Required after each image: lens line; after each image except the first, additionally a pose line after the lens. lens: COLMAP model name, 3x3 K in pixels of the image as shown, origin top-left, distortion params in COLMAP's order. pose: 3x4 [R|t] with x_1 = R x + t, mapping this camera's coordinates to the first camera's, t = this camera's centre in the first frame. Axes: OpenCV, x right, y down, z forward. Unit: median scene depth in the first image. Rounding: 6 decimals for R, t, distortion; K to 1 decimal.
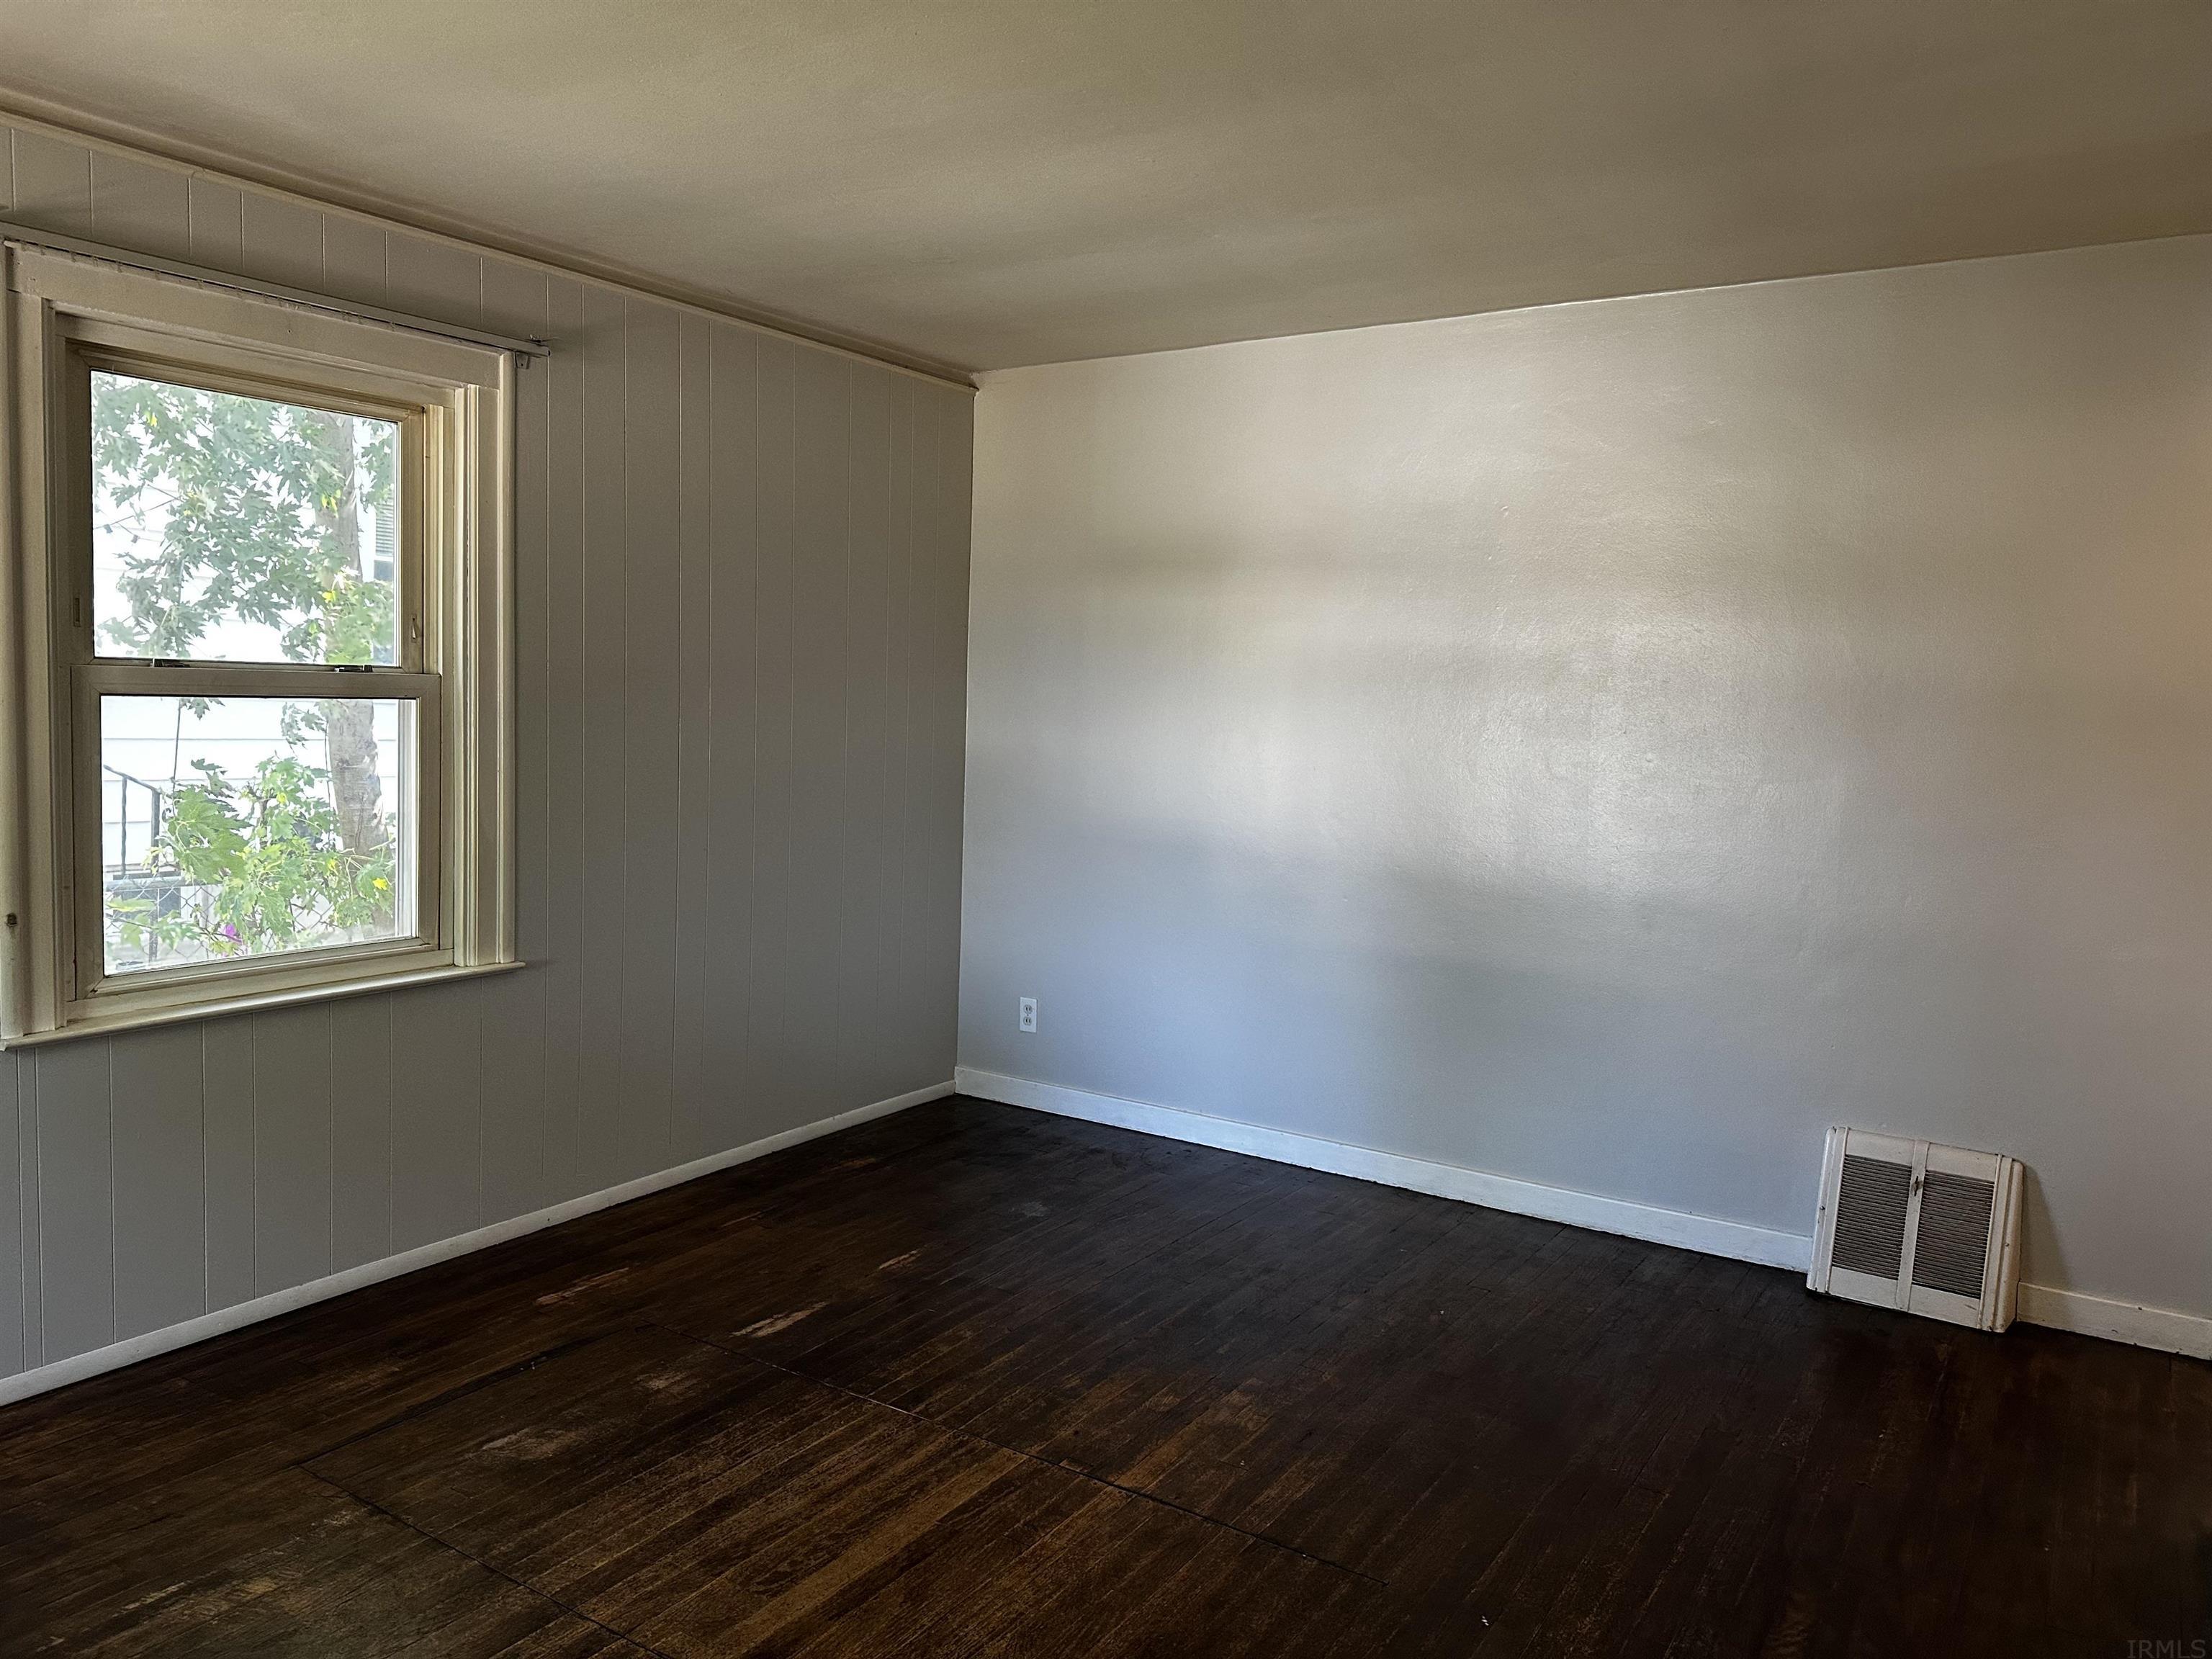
lens RADIAL K [[1552.2, 0, 1114.7], [0, 1552.2, 810.9], [0, 0, 1]] dist [0.028869, -0.043078]
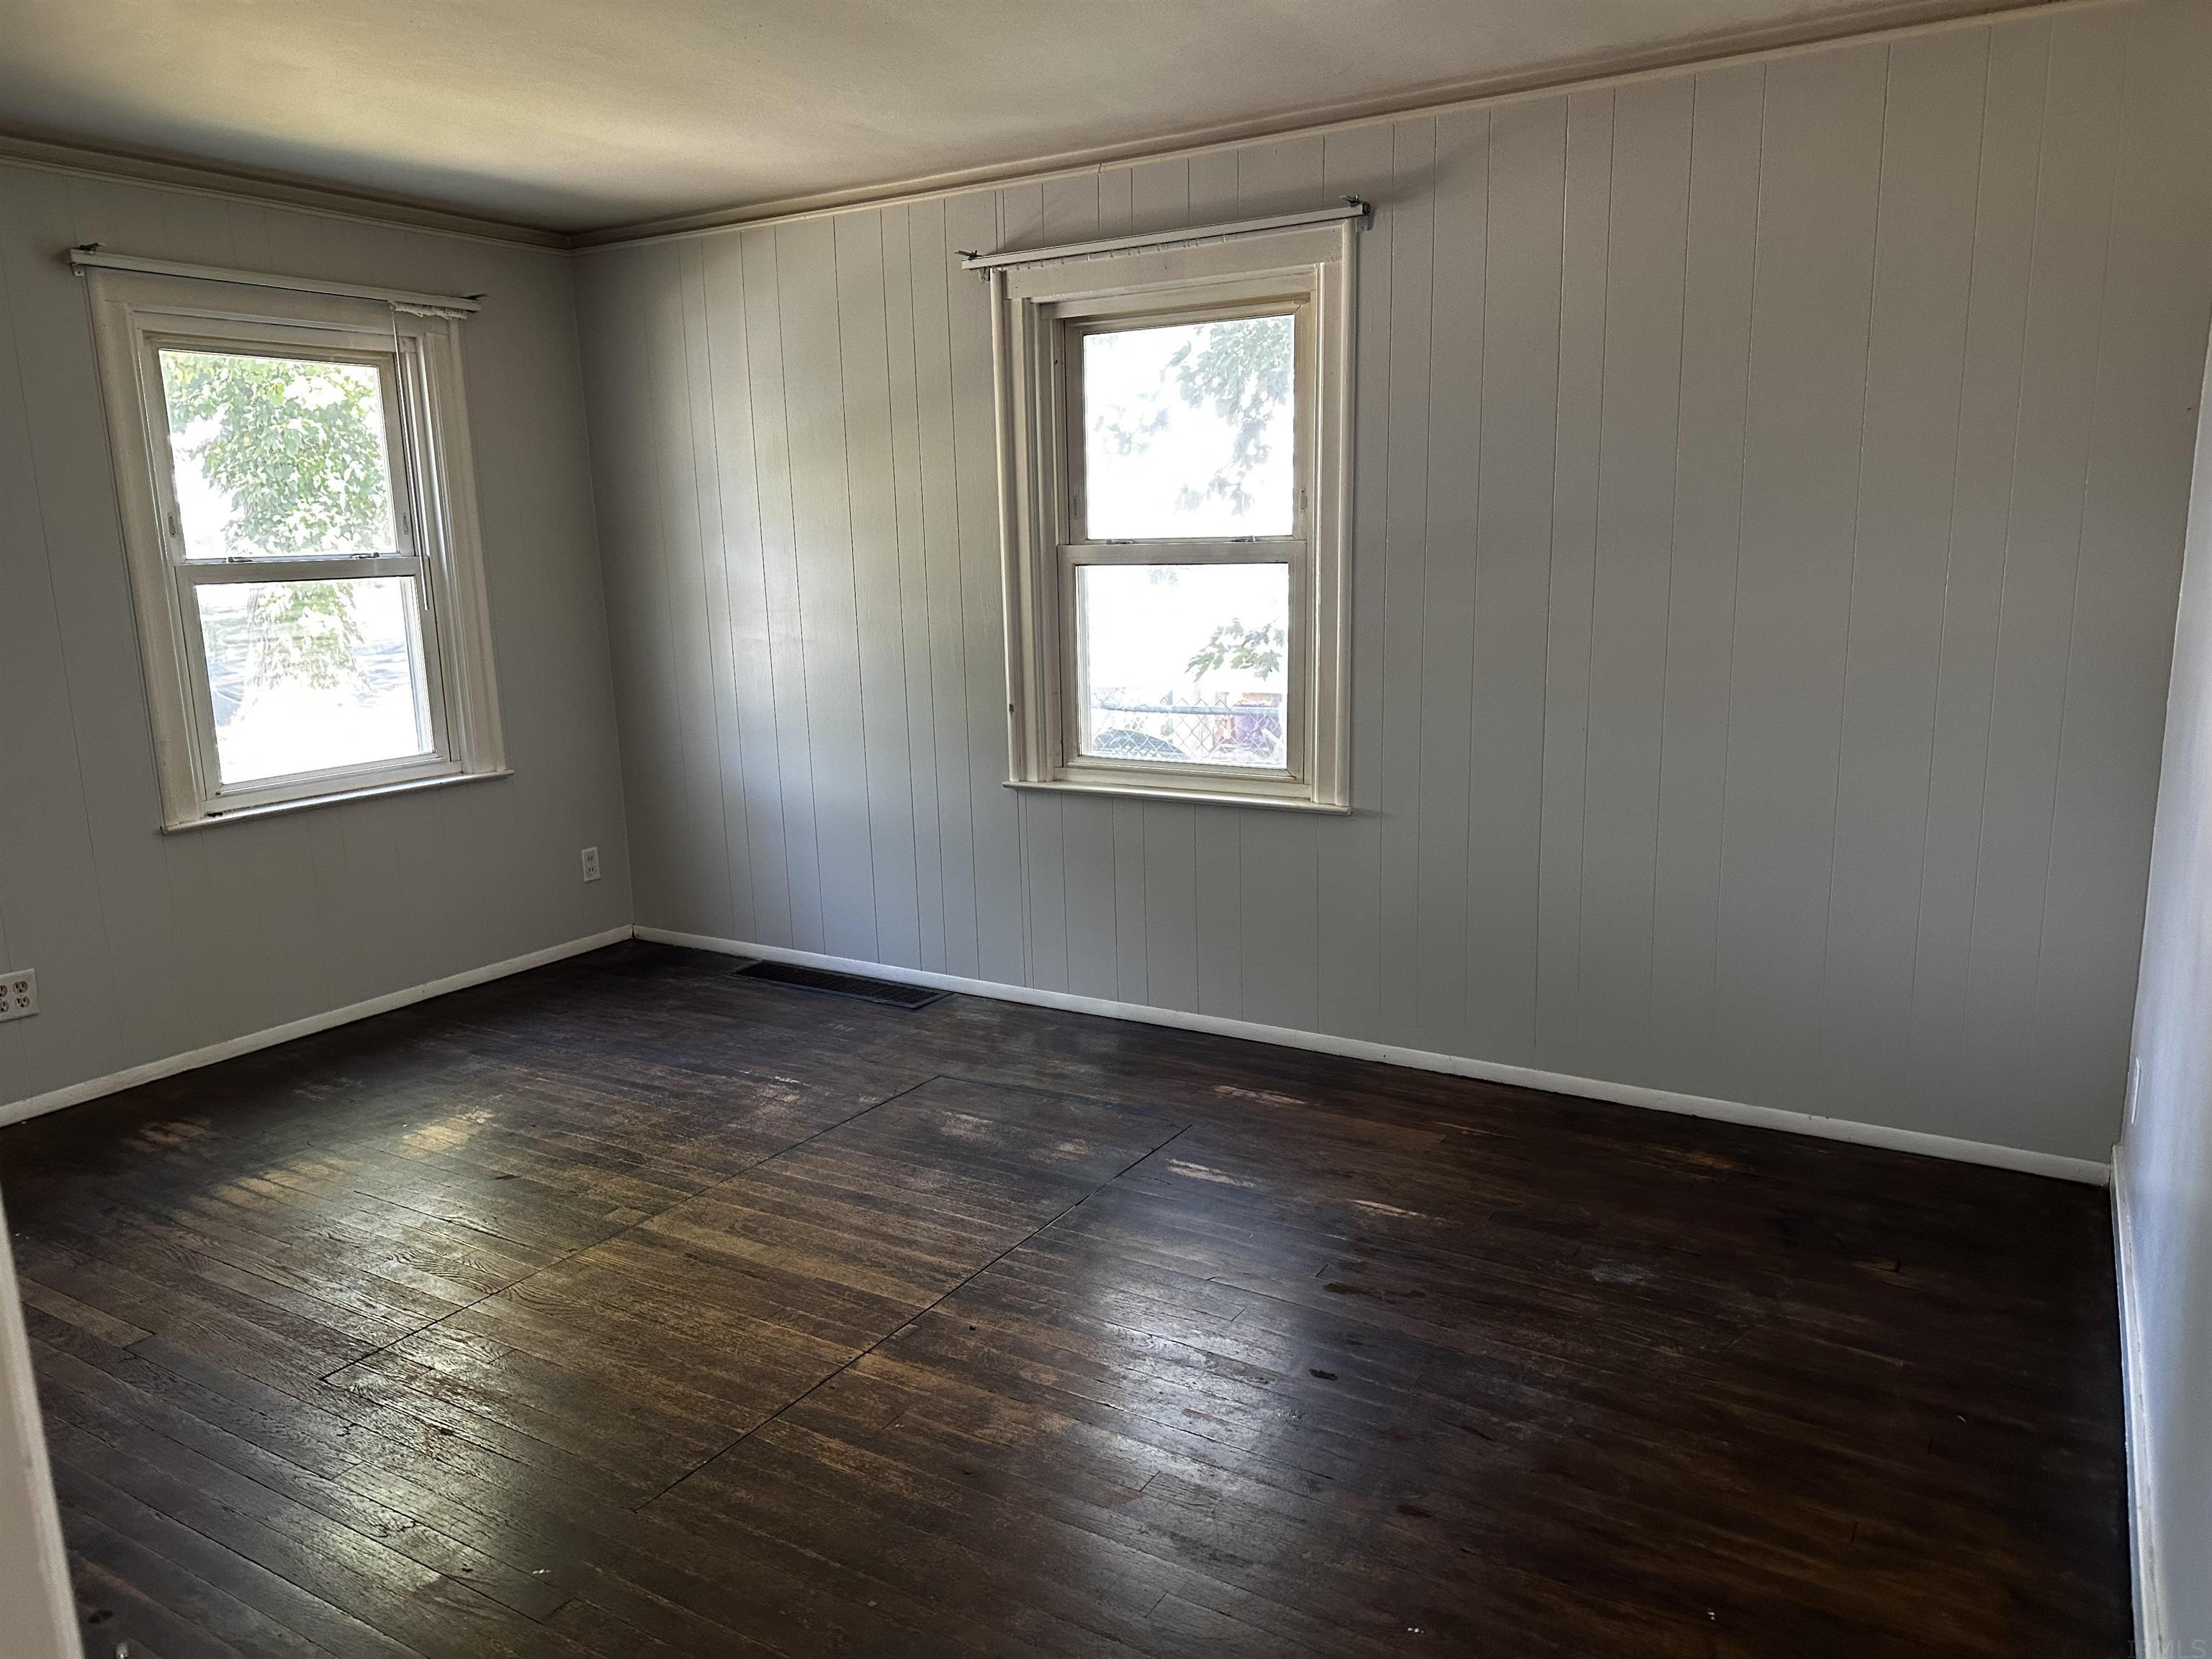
lens RADIAL K [[1574.4, 0, 1106.0], [0, 1574.4, 829.5], [0, 0, 1]] dist [0.146955, -0.001489]
pose [[0.016141, 0.164545, -0.986237, 0.904425], [-0.052707, 0.985135, 0.163499, -0.076615], [0.998480, 0.049342, 0.024574, 1.032418]]
